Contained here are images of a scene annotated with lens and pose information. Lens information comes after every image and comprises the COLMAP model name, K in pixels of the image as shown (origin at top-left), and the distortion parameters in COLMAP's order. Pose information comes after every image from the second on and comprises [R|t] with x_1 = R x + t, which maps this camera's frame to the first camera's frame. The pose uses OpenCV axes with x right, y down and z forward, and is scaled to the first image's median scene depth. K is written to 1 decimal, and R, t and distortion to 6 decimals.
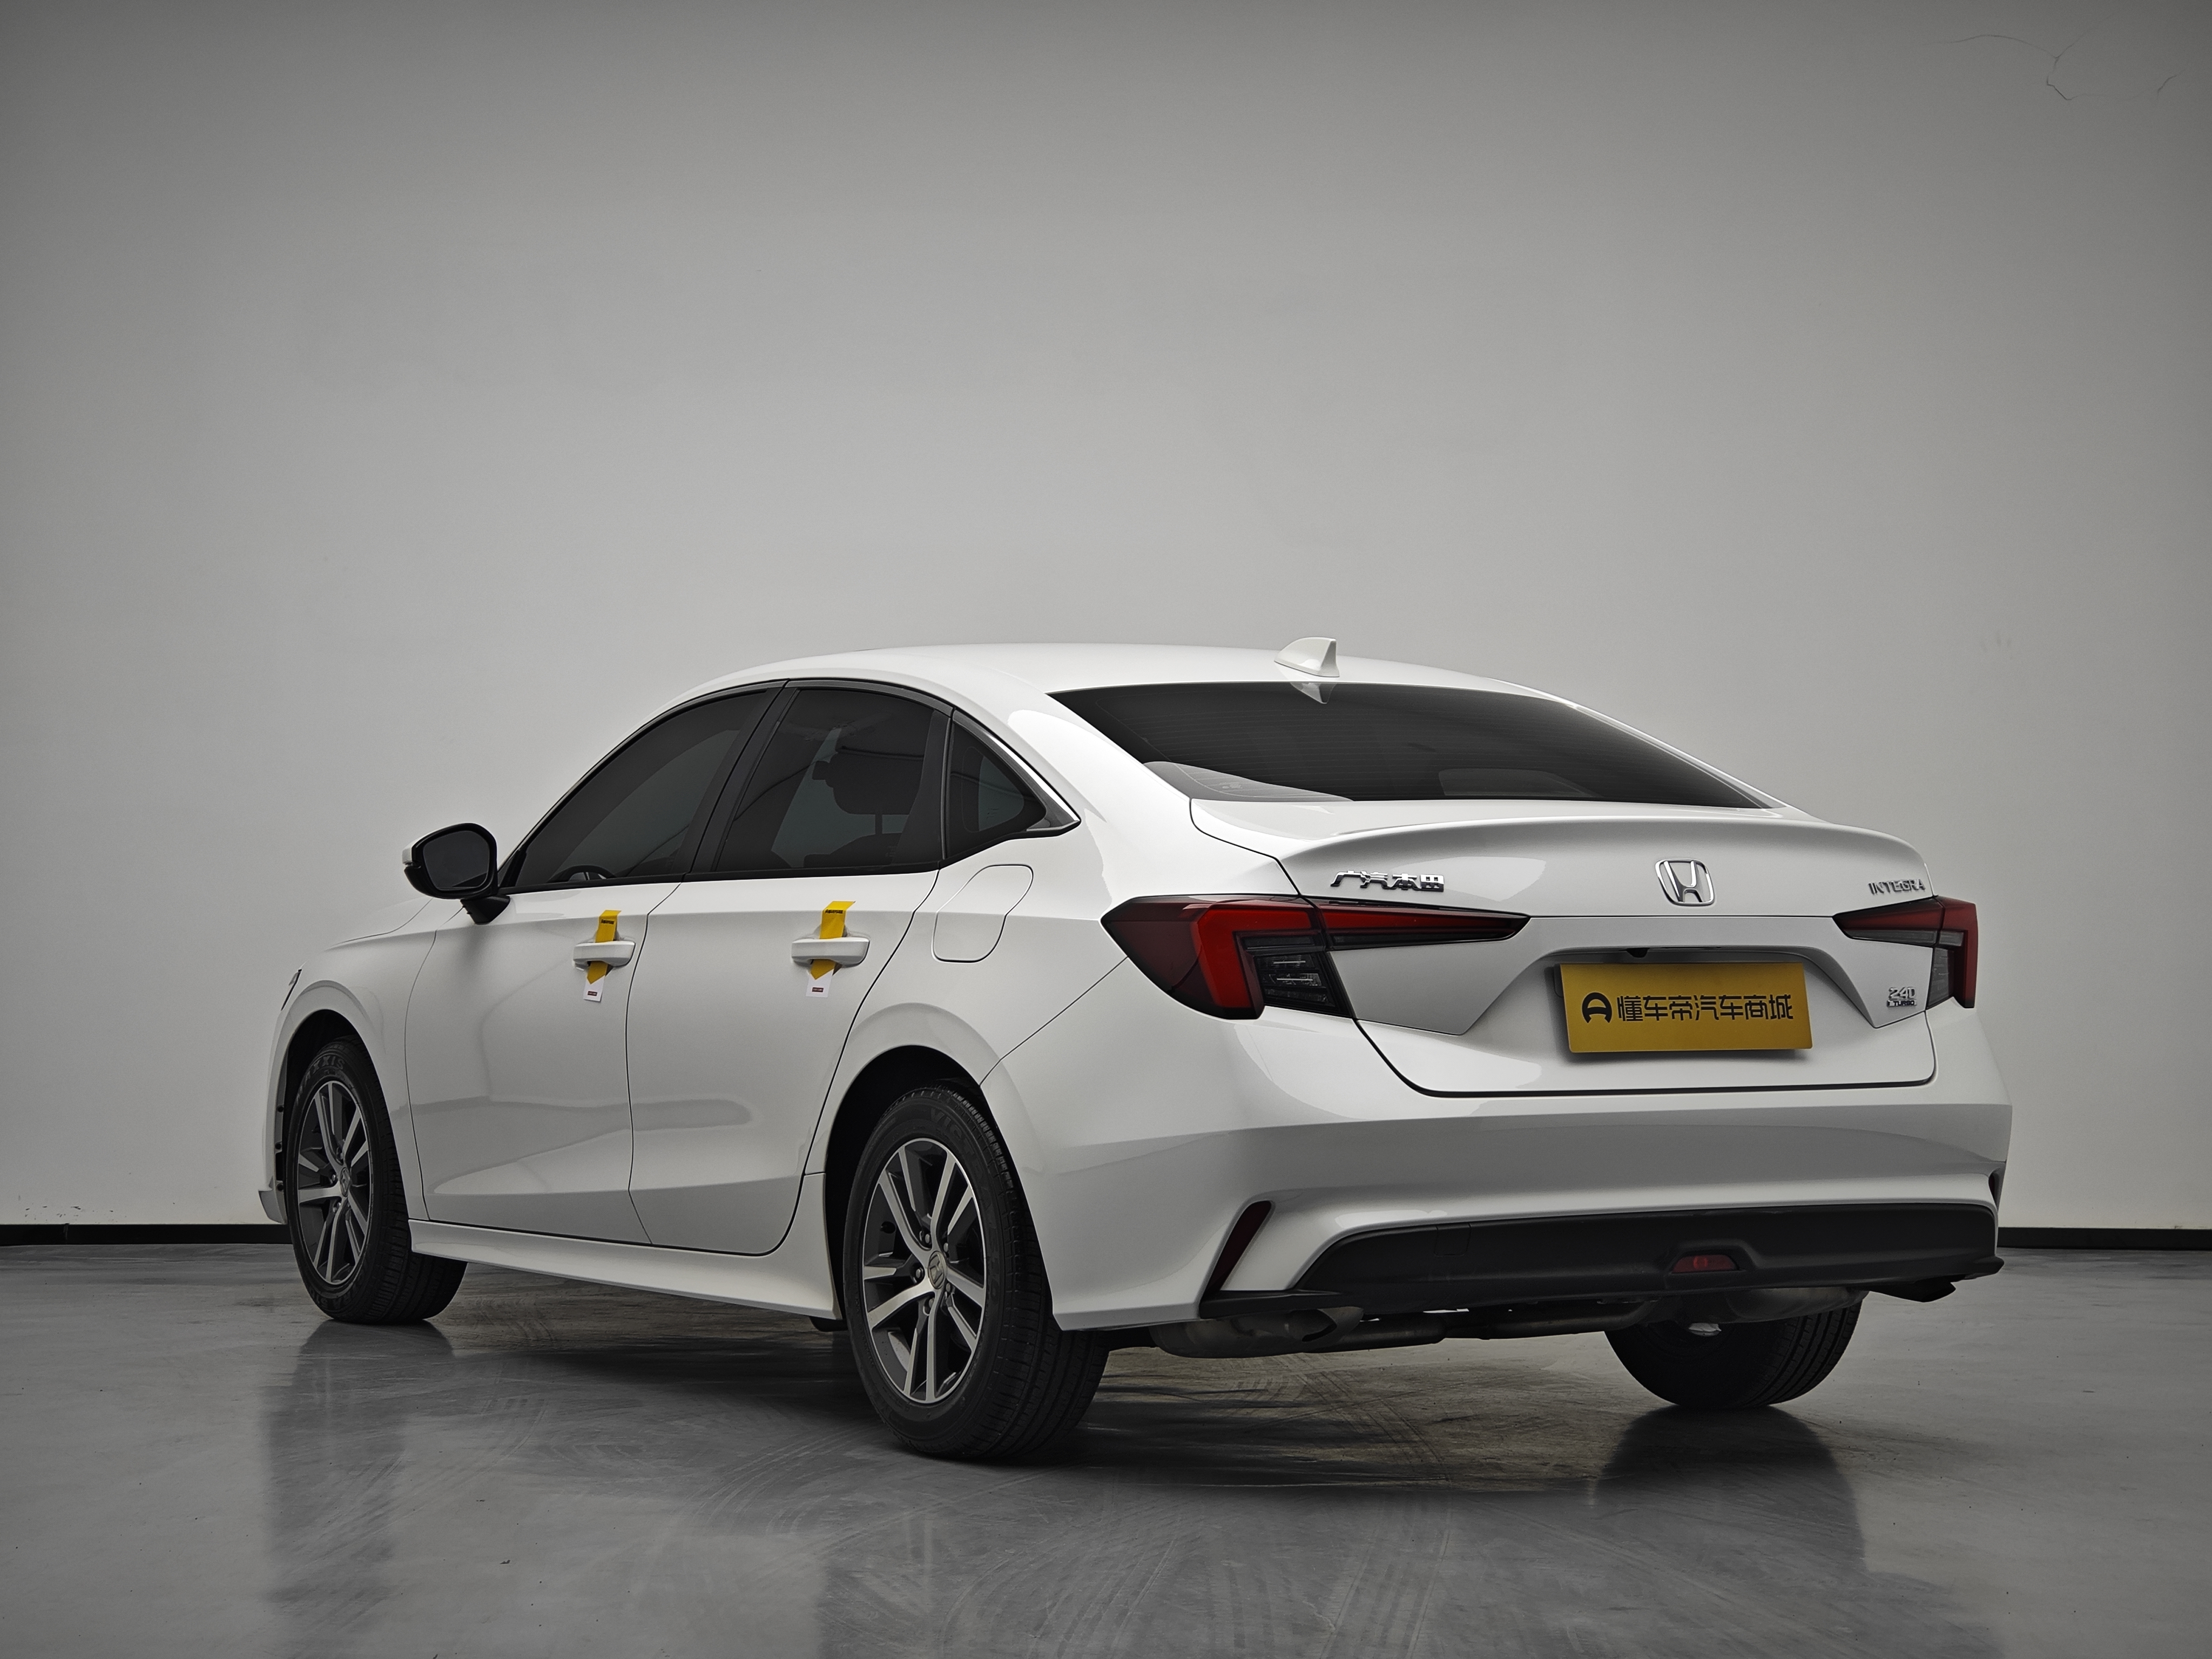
lens RADIAL K [[4836.1, 0, 1106.0], [0, 4836.1, 829.5], [0, 0, 1]] dist [-0.001490, -0.033655]
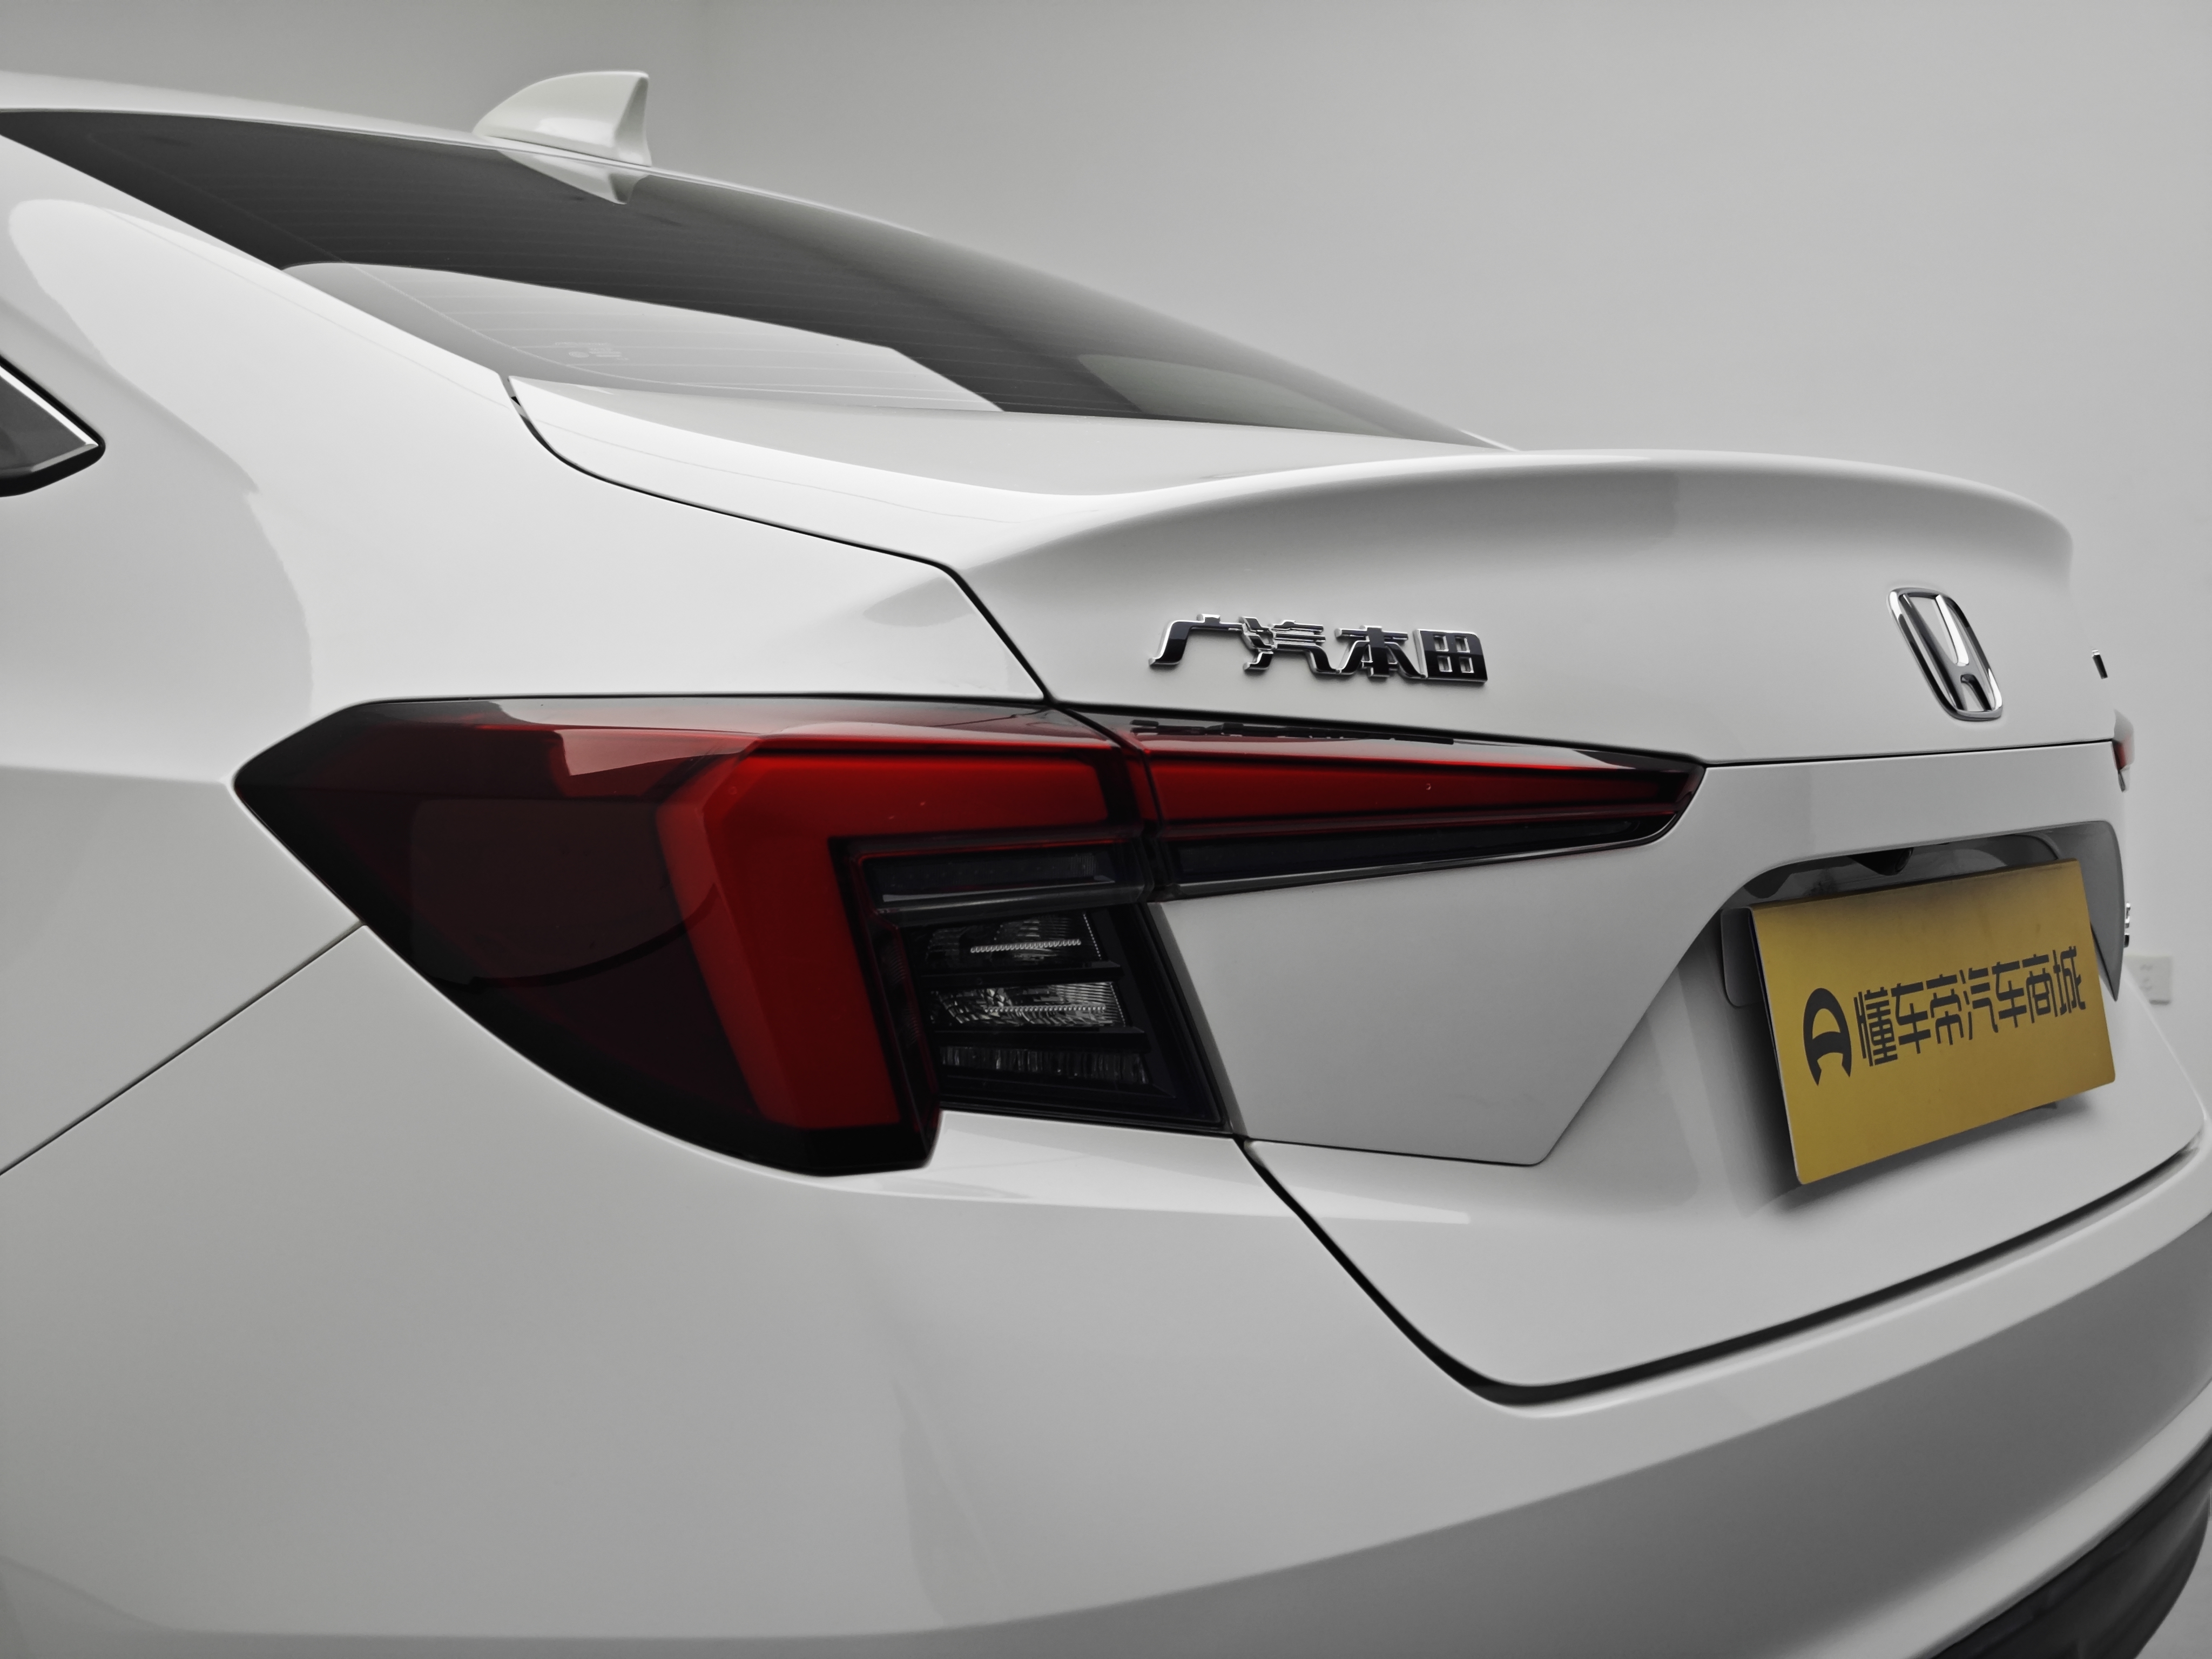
lens RADIAL K [[2934.0, 0, 1106.0], [0, 2934.0, 829.5], [0, 0, 1]] dist [0.006338, 0.027244]
pose [[0.915617, -0.021545, 0.401475, -0.023839], [-0.008638, 0.997279, 0.073217, 0.008734], [-0.401960, -0.070506, 0.912939, 0.845267]]
